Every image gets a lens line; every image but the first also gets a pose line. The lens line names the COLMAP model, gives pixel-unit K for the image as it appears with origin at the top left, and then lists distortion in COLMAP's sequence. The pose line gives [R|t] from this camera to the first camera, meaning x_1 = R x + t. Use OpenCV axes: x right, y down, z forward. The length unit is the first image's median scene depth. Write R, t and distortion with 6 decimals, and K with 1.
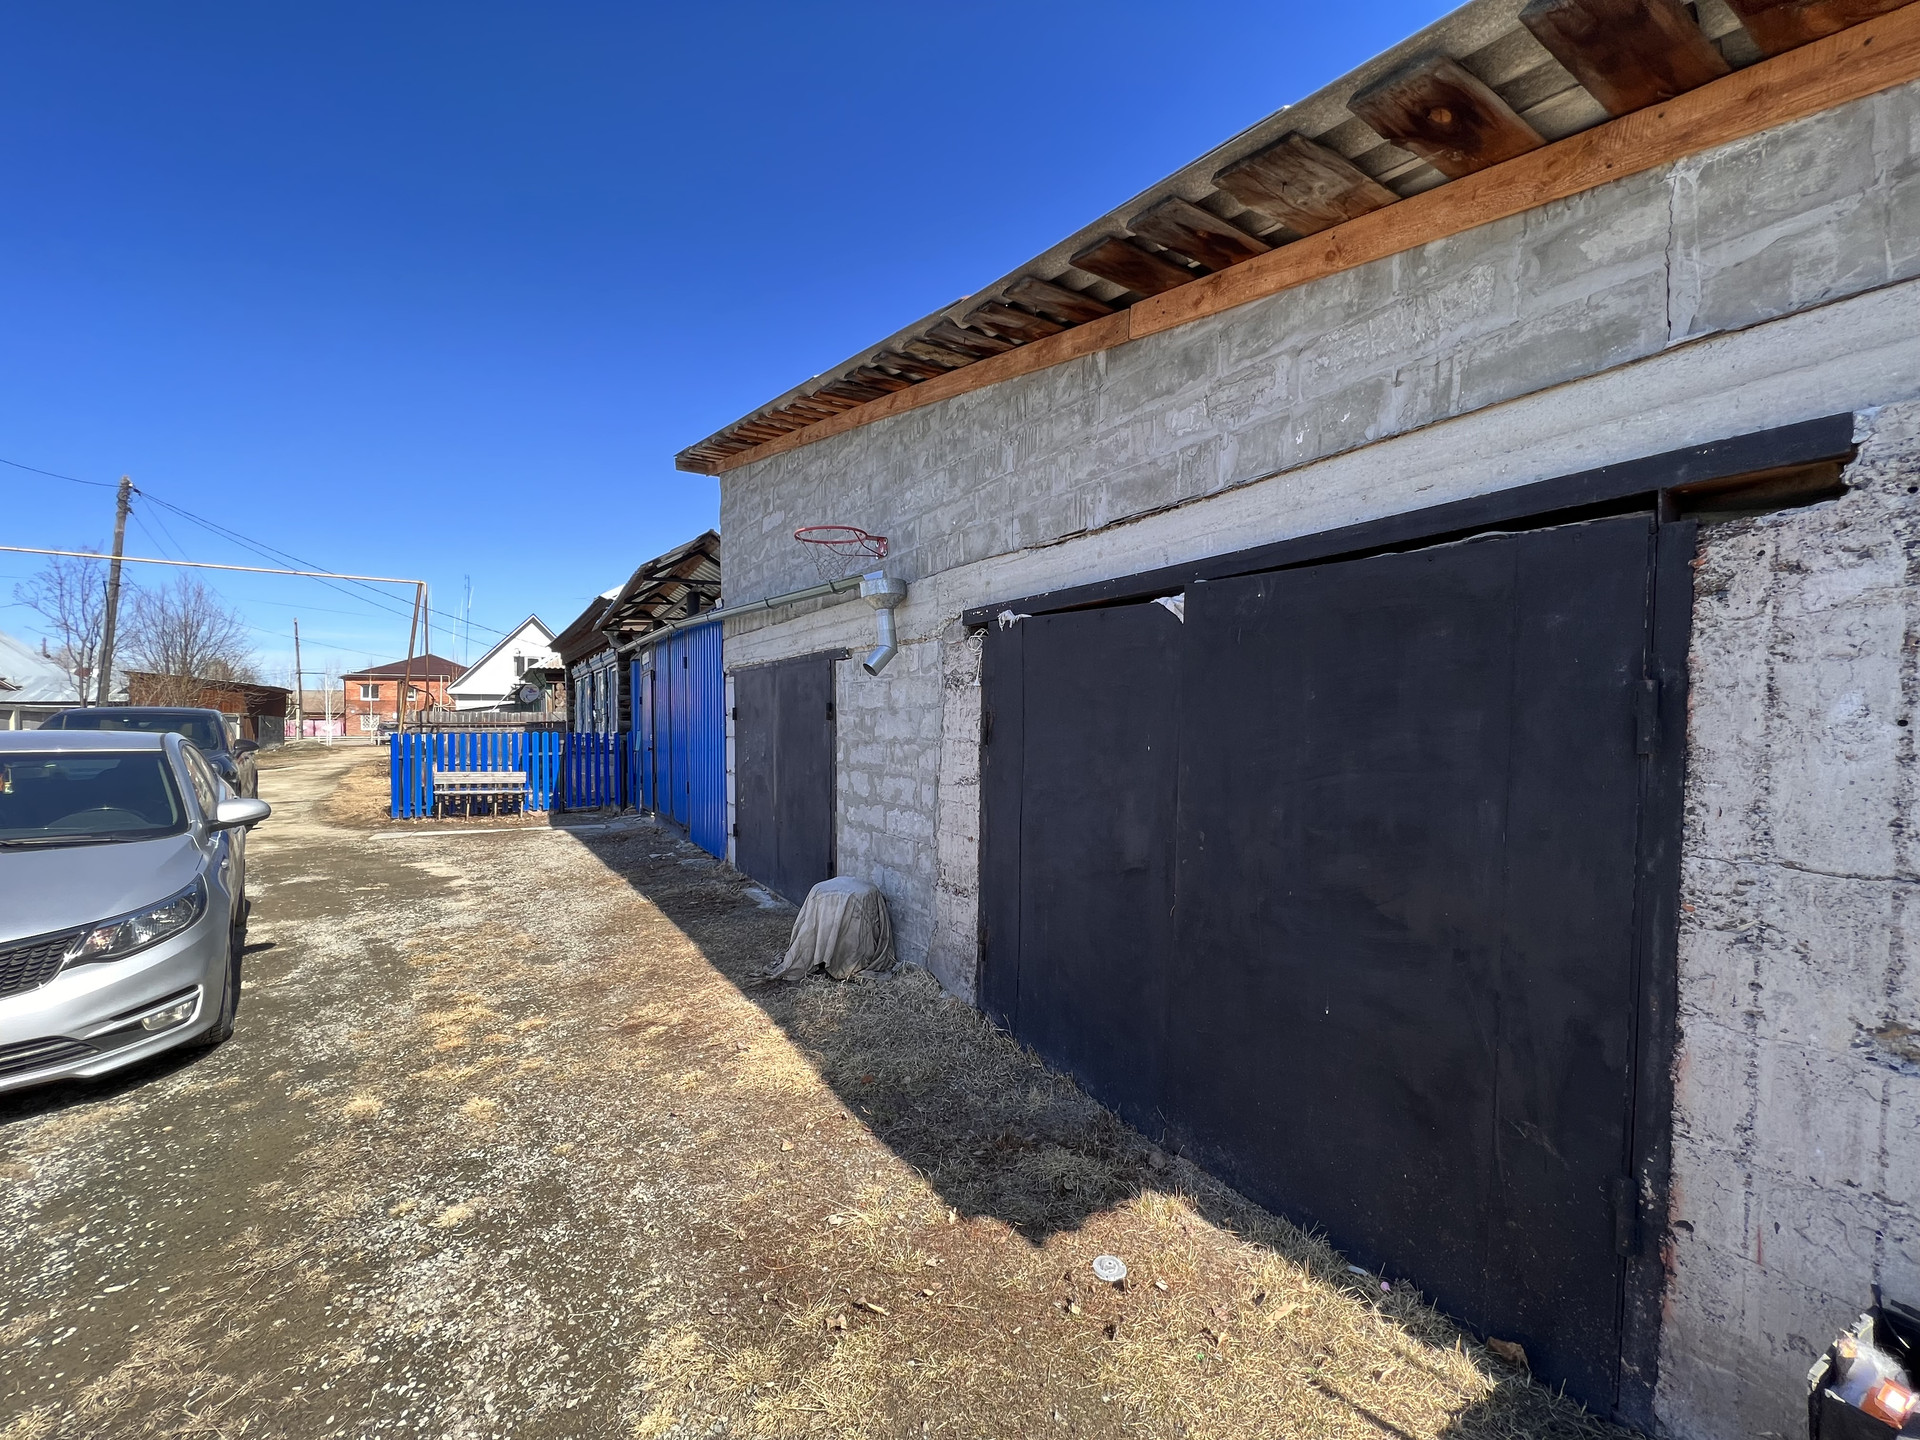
lens RADIAL K [[767.5, 0, 970.5], [0, 767.5, 728.3], [0, 0, 1]] dist [-0.005560, 0.001050]
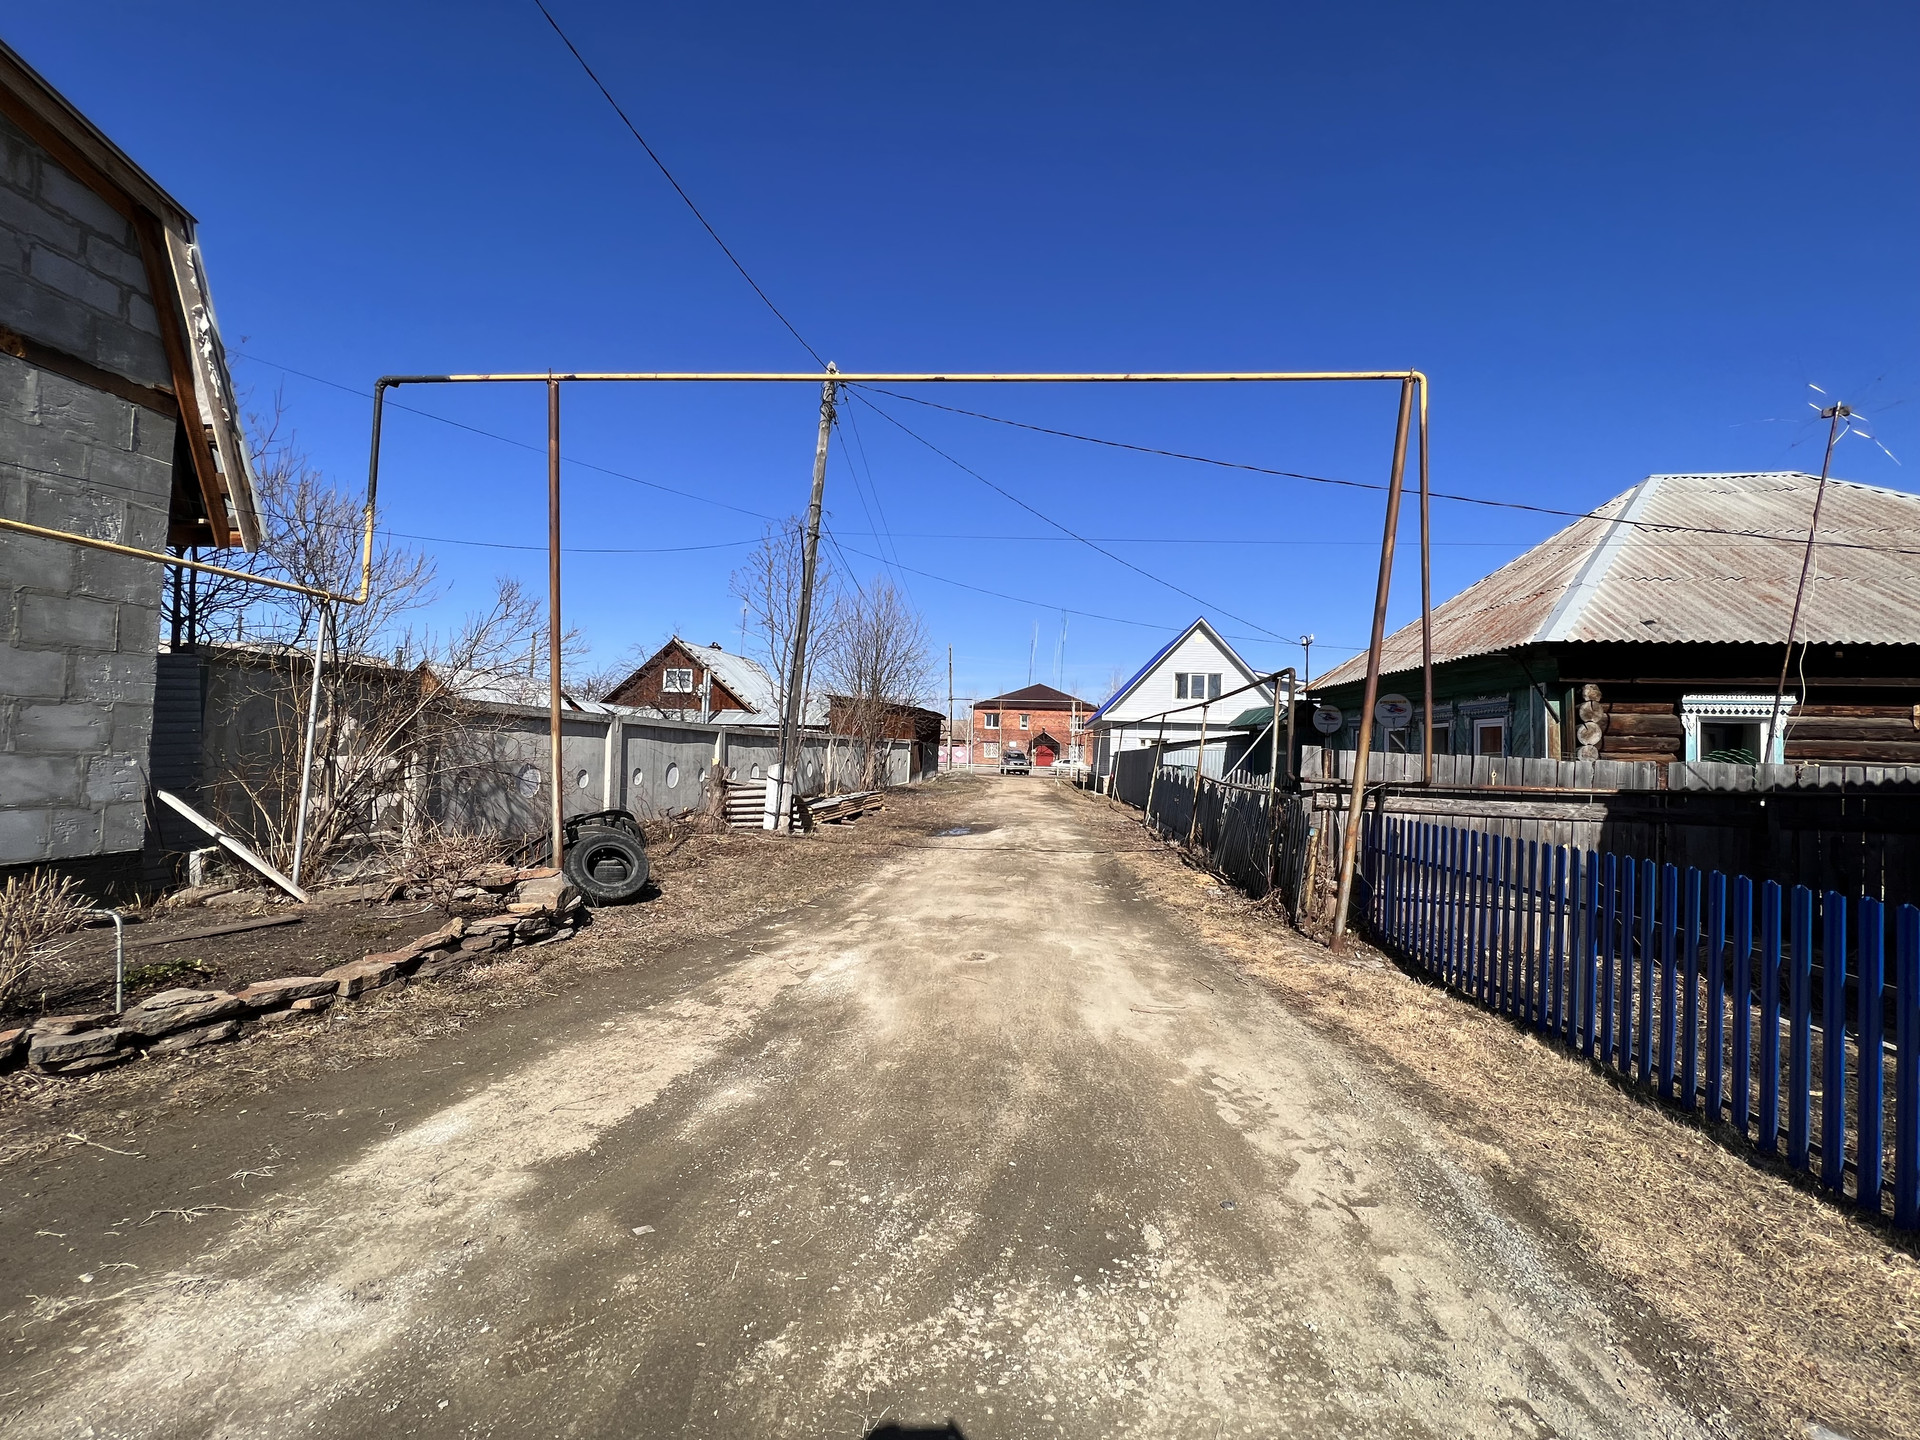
lens RADIAL K [[767.5, 0, 956.9], [0, 767.5, 725.0], [0, 0, 1]] dist [-0.005560, 0.001050]
pose [[0.780709, 0.011298, -0.624793, -0.358887], [-0.040787, 0.998626, -0.032907, -0.010446], [0.623562, 0.051174, 0.780097, 0.333719]]
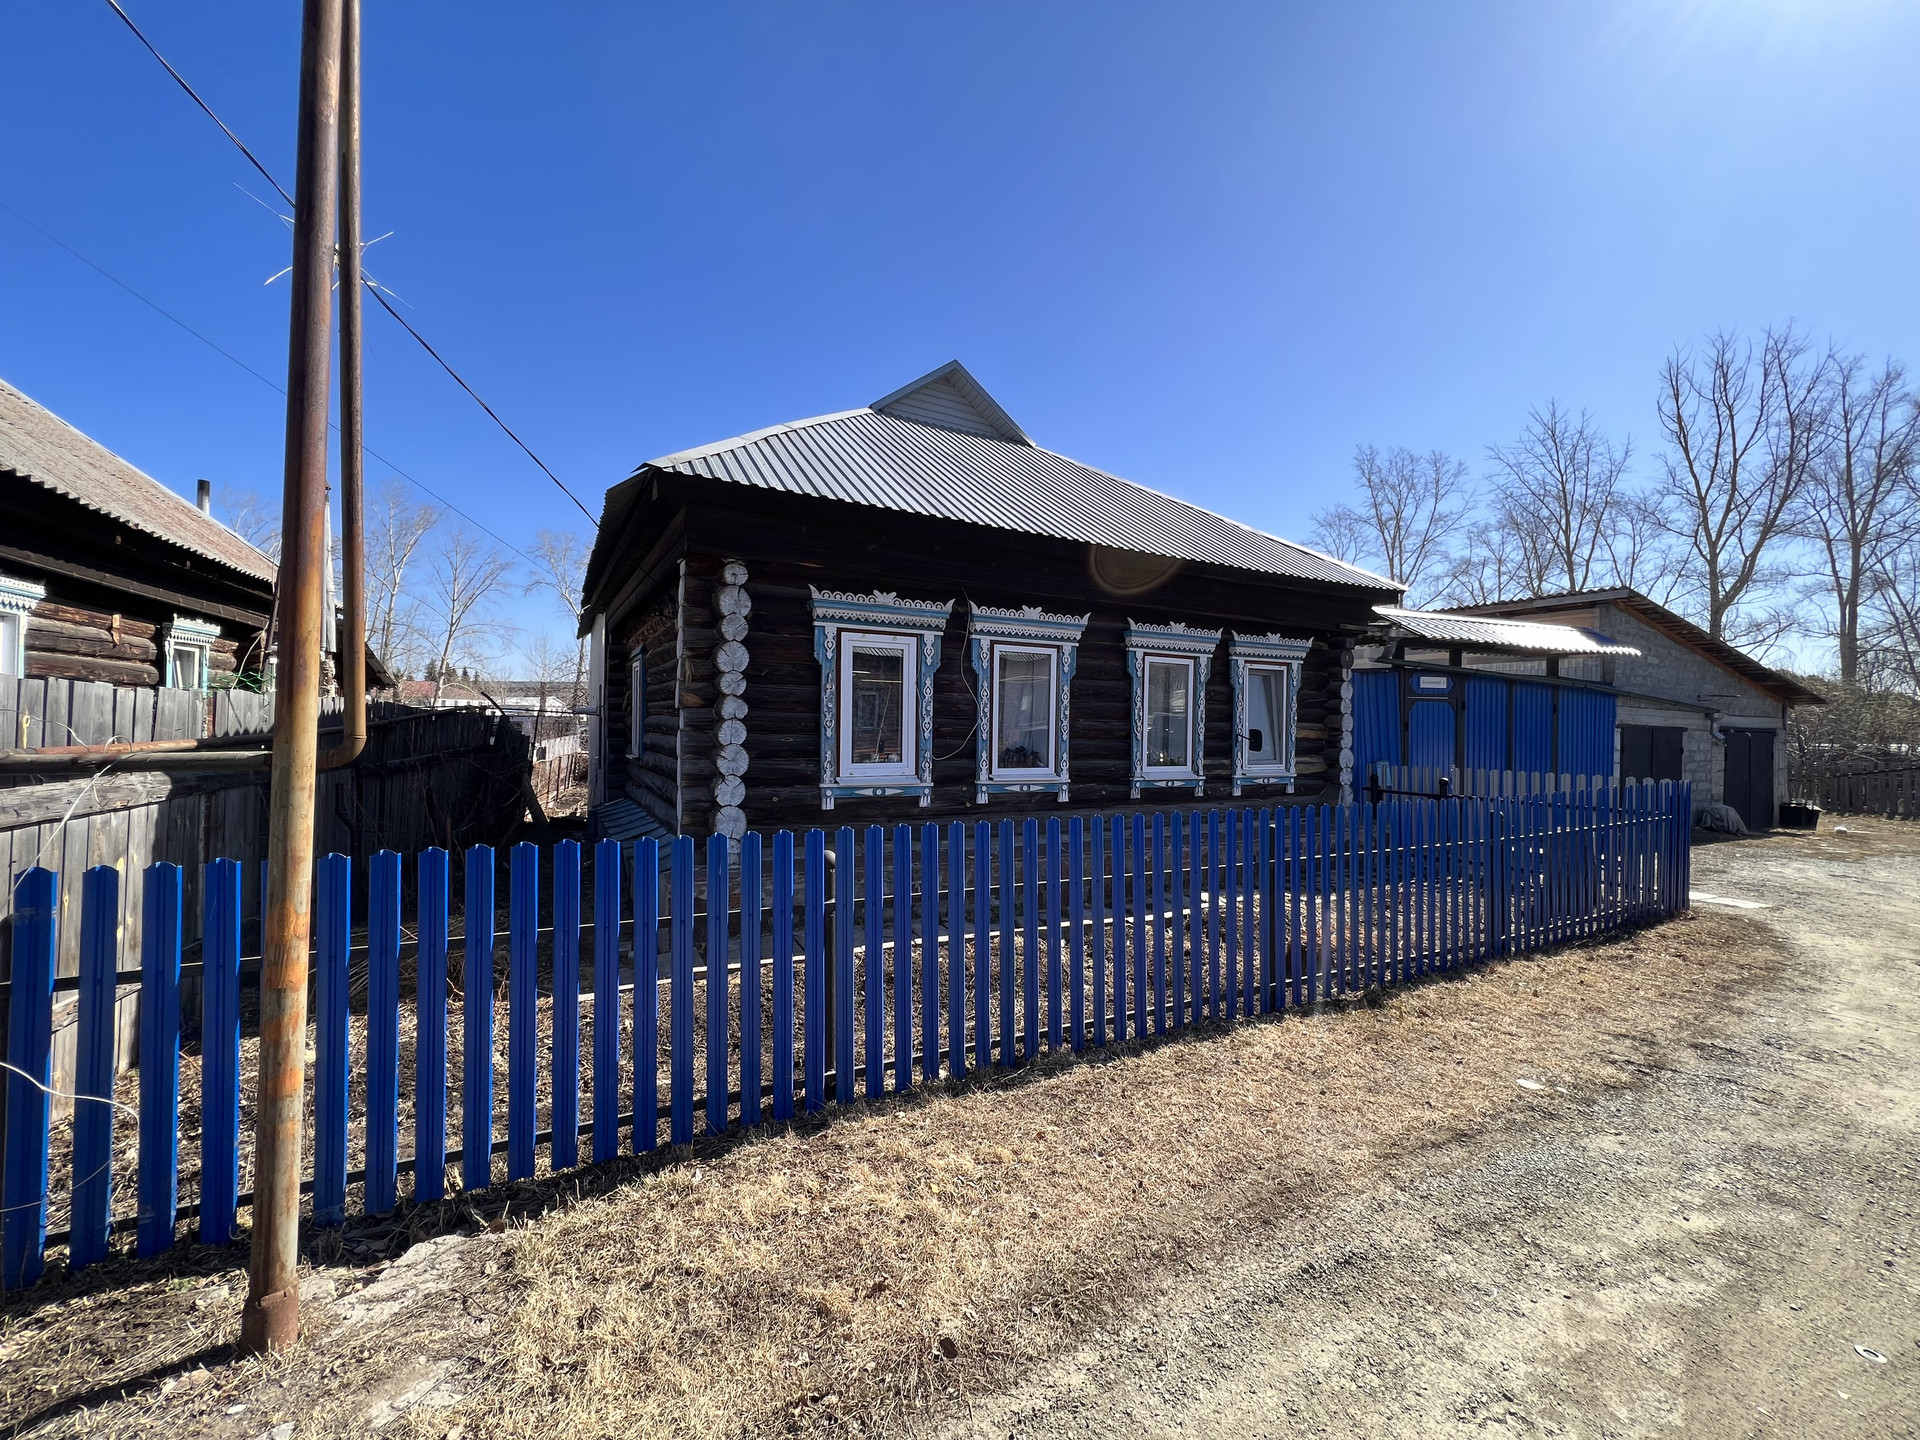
lens RADIAL K [[767.5, 0, 961.6], [0, 767.5, 724.7], [0, 0, 1]] dist [-0.005560, 0.001050]
pose [[0.073172, 0.006911, 0.997295, -0.476276], [-0.012605, 0.999903, -0.006004, -0.010393], [-0.997240, -0.012132, 0.073252, 0.522910]]
